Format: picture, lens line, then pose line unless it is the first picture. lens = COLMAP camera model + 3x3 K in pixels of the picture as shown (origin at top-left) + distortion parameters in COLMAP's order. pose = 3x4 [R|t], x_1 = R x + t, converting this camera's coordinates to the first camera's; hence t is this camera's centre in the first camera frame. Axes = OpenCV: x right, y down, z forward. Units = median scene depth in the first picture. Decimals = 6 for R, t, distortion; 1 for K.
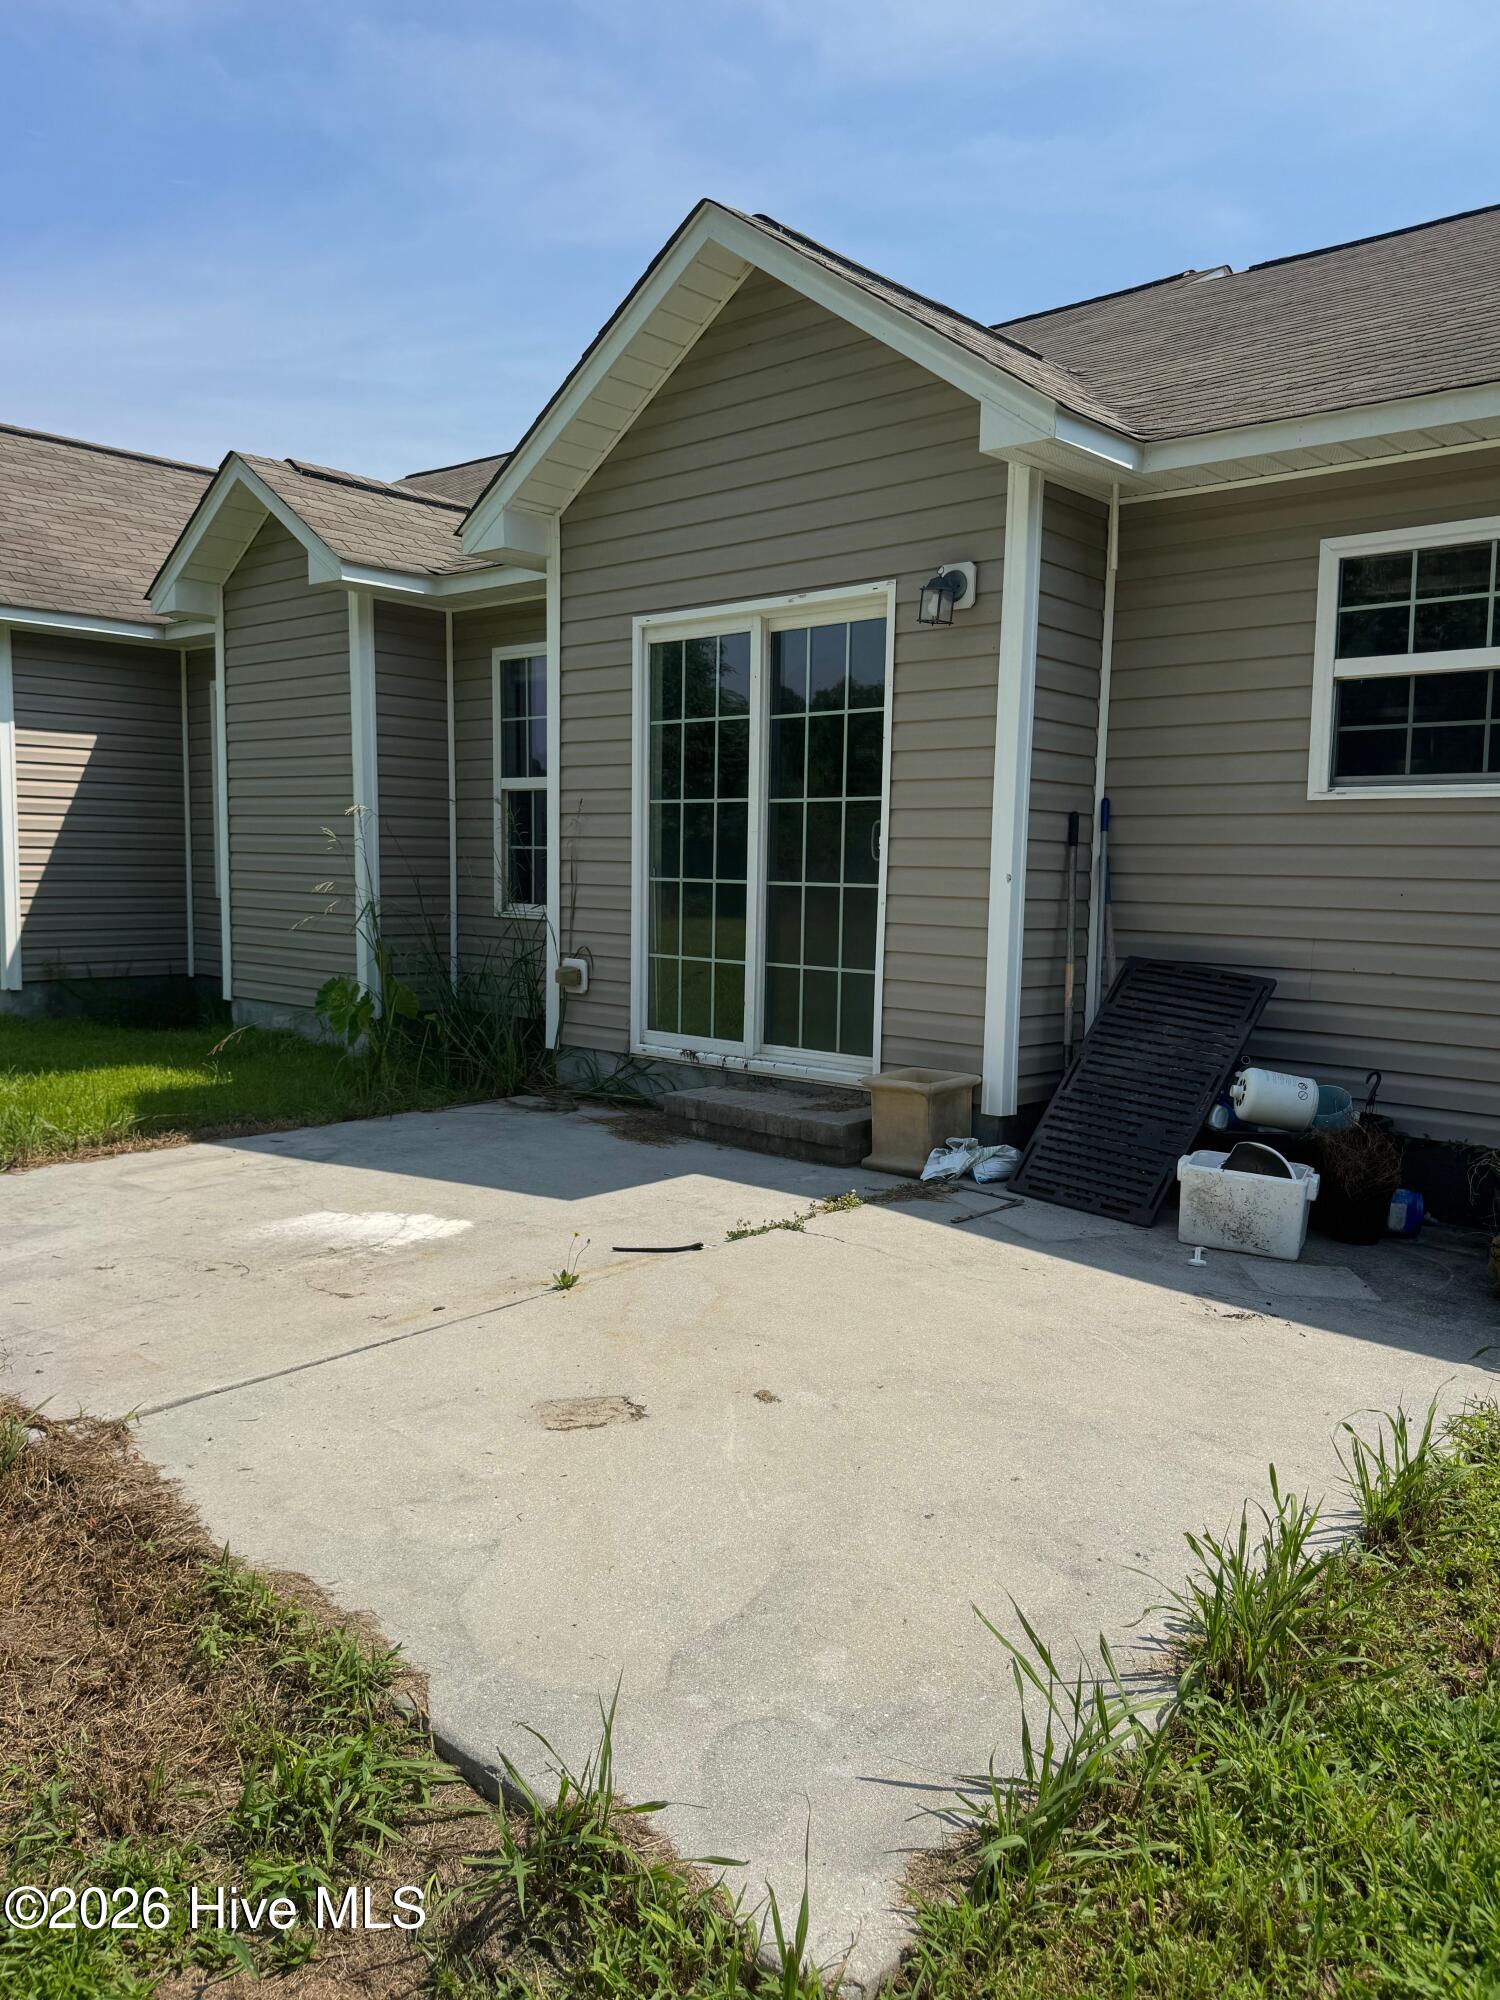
lens RADIAL K [[1504.9, 0, 750.0], [0, 1504.9, 1000.0], [0, 0, 1]] dist [0.005416, 0.000737]
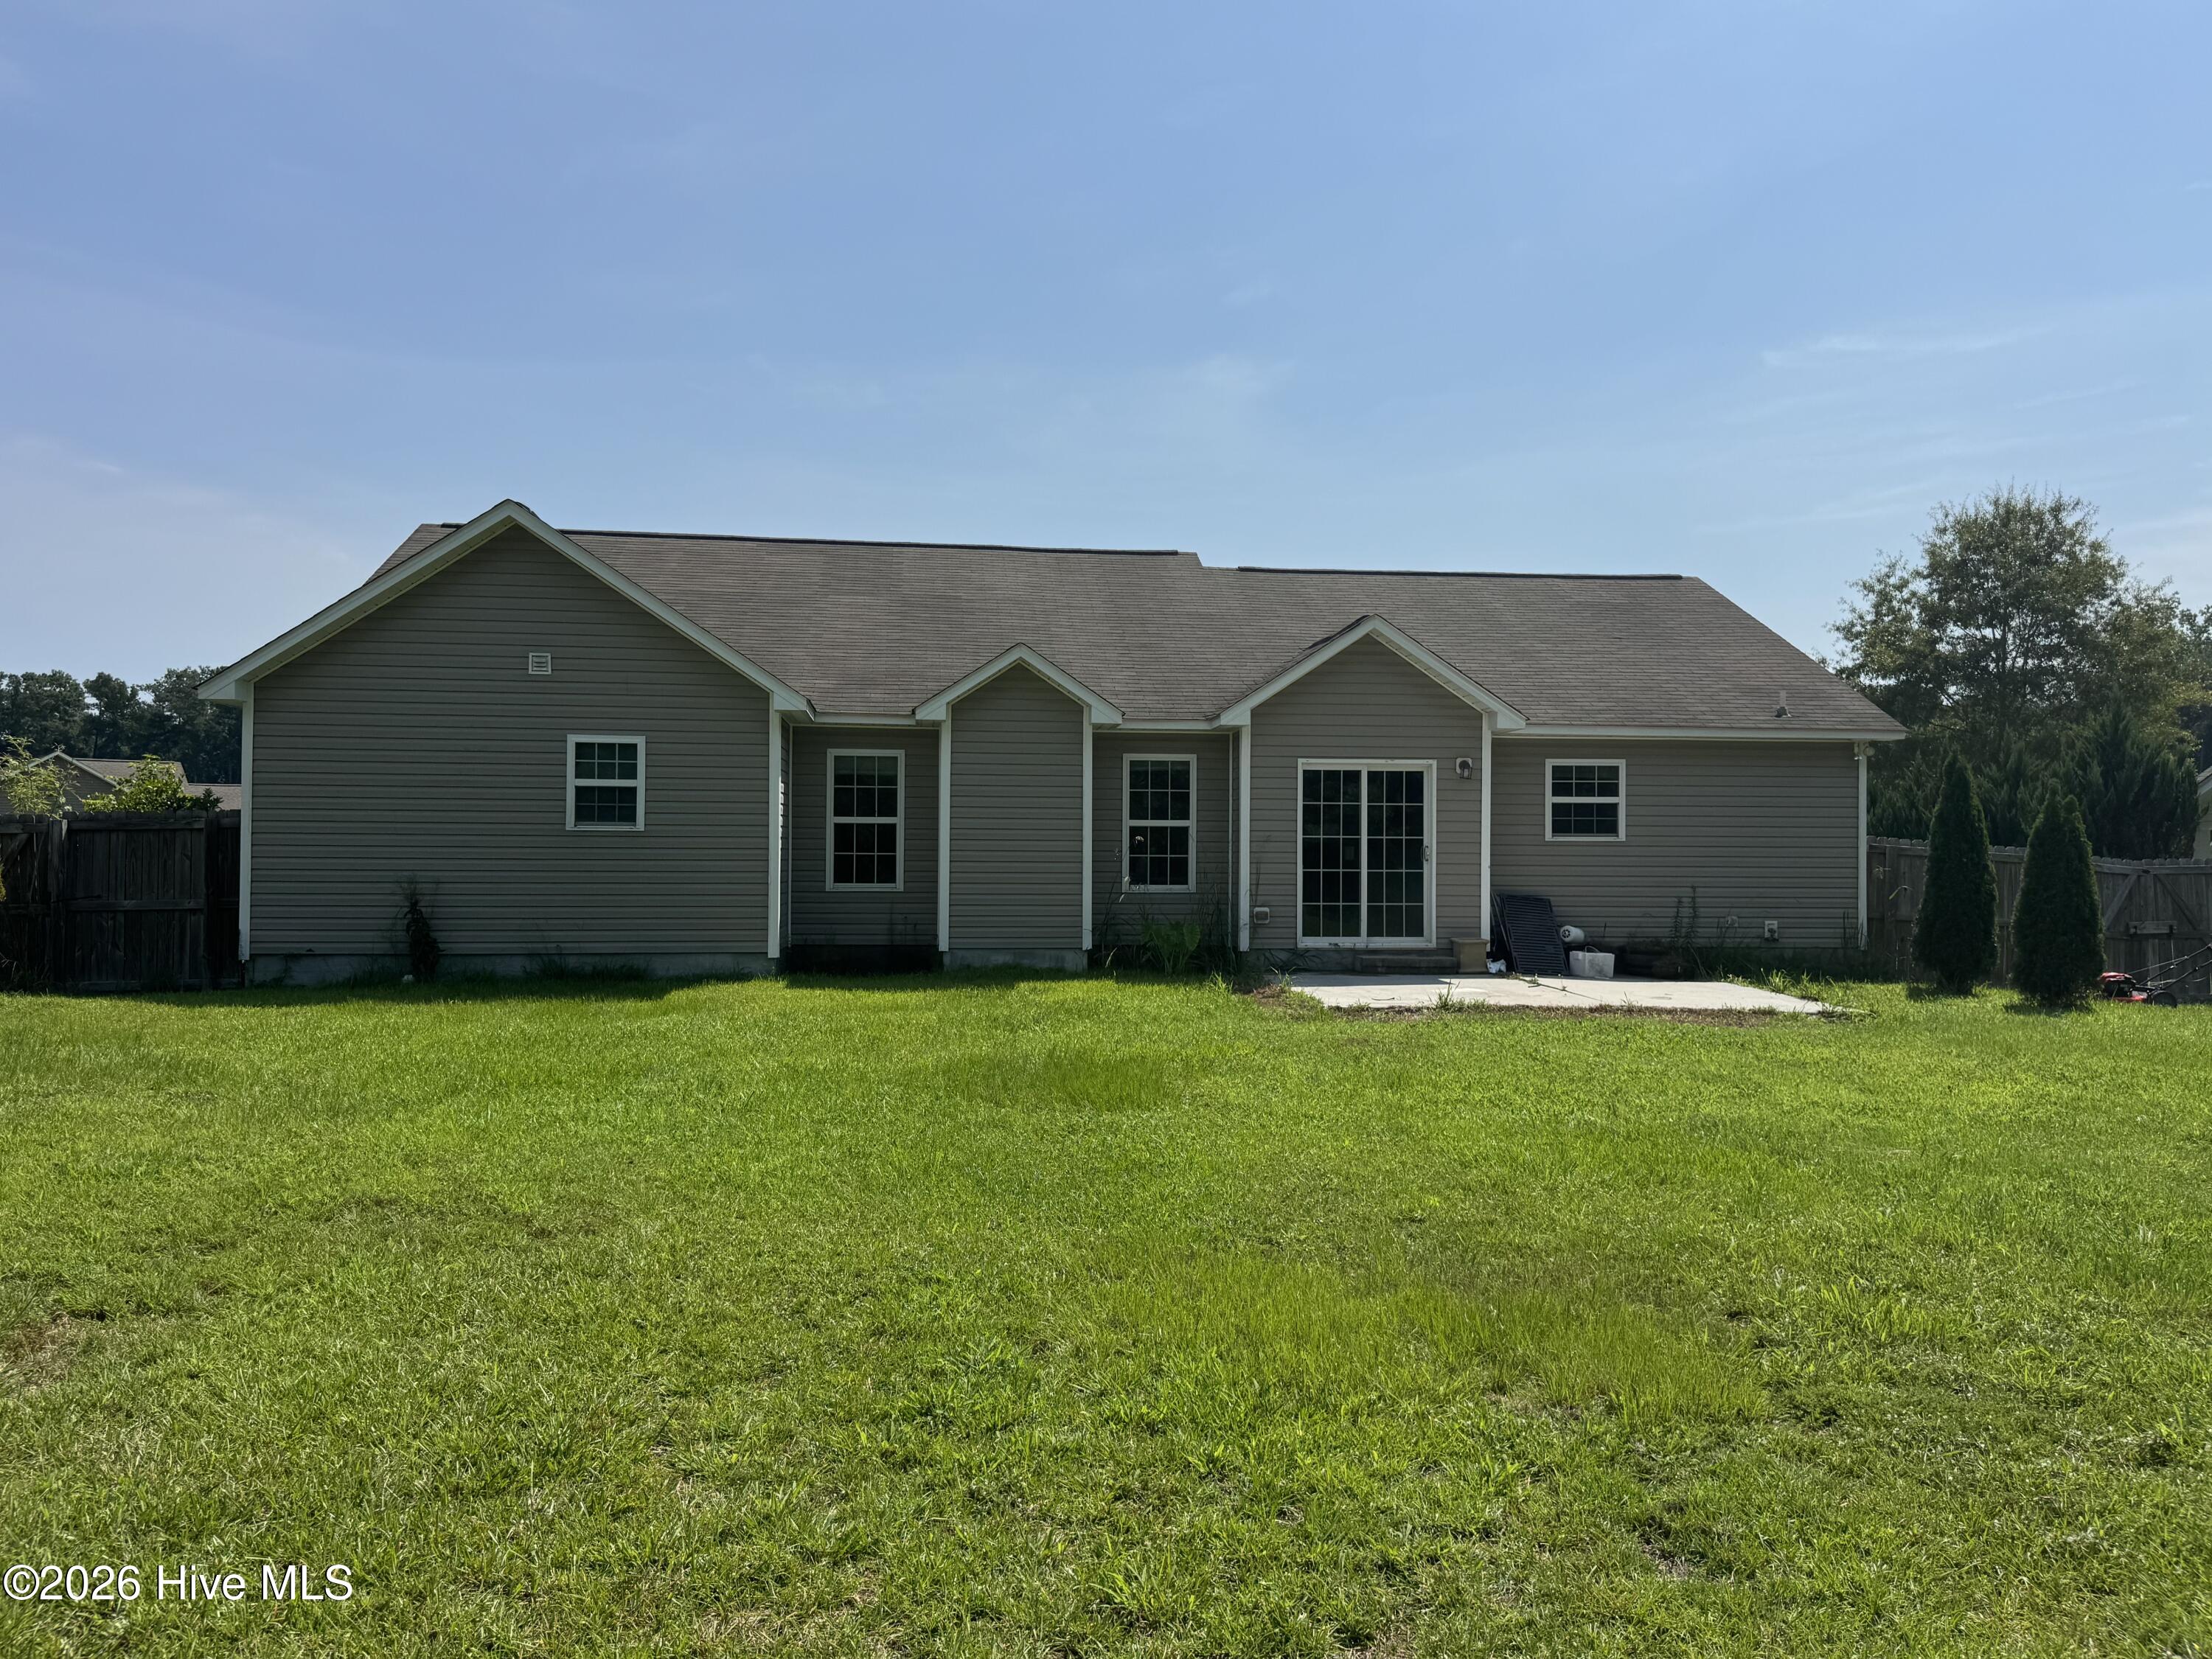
lens RADIAL K [[1664.4, 0, 1106.0], [0, 1664.4, 829.5], [0, 0, 1]] dist [0.005416, 0.000737]
pose [[0.655147, 0.000536, 0.755502, -2.387462], [0.075043, 0.995008, -0.065781, 0.001721], [-0.751766, 0.099791, 0.651836, -0.472491]]
